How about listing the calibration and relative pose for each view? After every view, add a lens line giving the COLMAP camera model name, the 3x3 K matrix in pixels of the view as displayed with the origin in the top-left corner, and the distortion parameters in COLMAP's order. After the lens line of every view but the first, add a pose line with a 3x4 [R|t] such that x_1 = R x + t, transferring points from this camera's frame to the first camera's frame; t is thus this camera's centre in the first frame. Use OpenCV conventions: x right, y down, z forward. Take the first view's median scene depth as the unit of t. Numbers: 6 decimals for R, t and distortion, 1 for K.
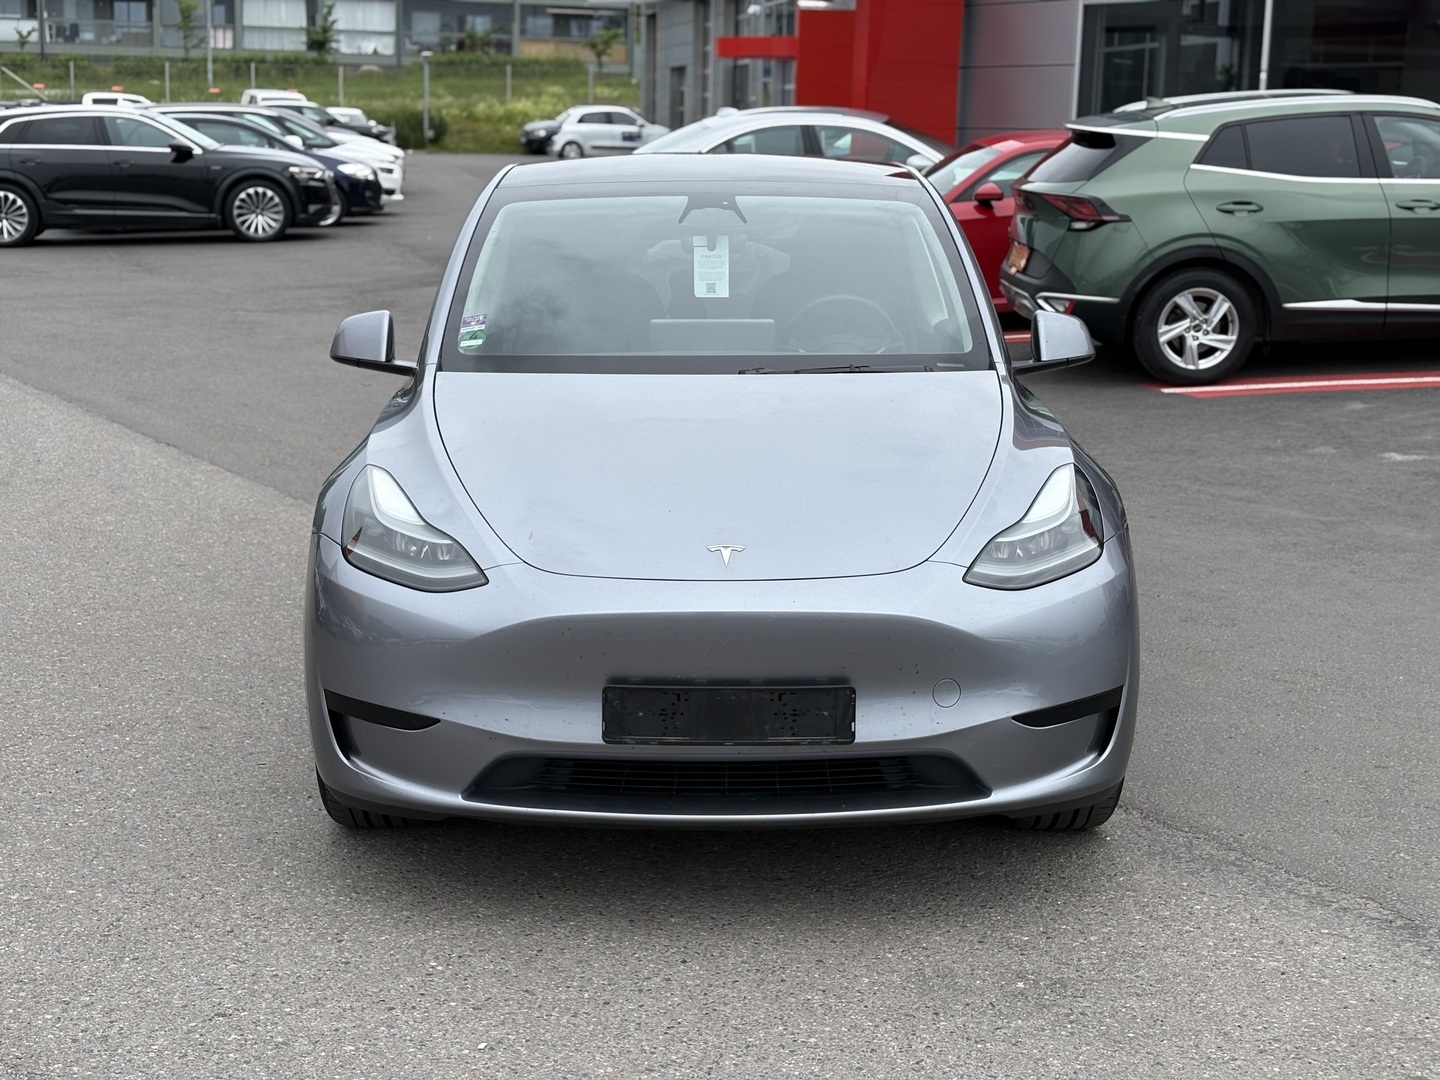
lens RADIAL K [[2174.2, 0, 720.0], [0, 2174.2, 540.0], [0, 0, 1]] dist [0.098881, -0.736759]
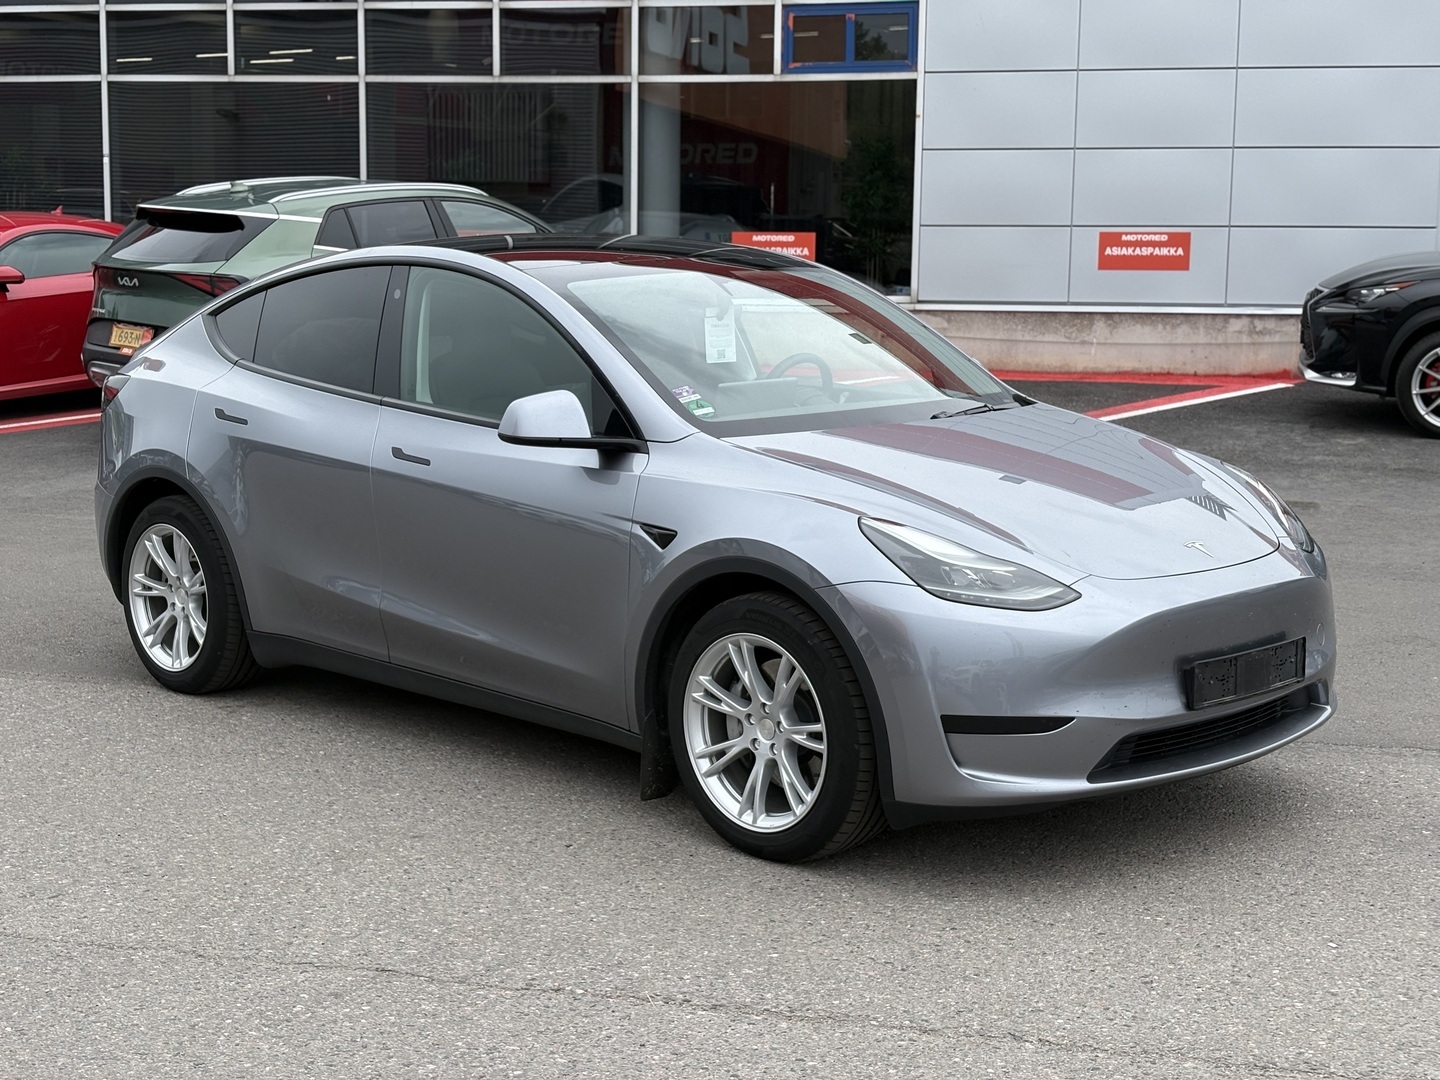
lens RADIAL K [[2174.2, 0, 720.0], [0, 2174.2, 540.0], [0, 0, 1]] dist [0.098881, -0.736759]
pose [[0.704656, -0.097869, 0.702767, -0.962533], [0.123755, 0.992213, 0.014090, -0.046051], [-0.698673, 0.077043, 0.711280, 0.269305]]
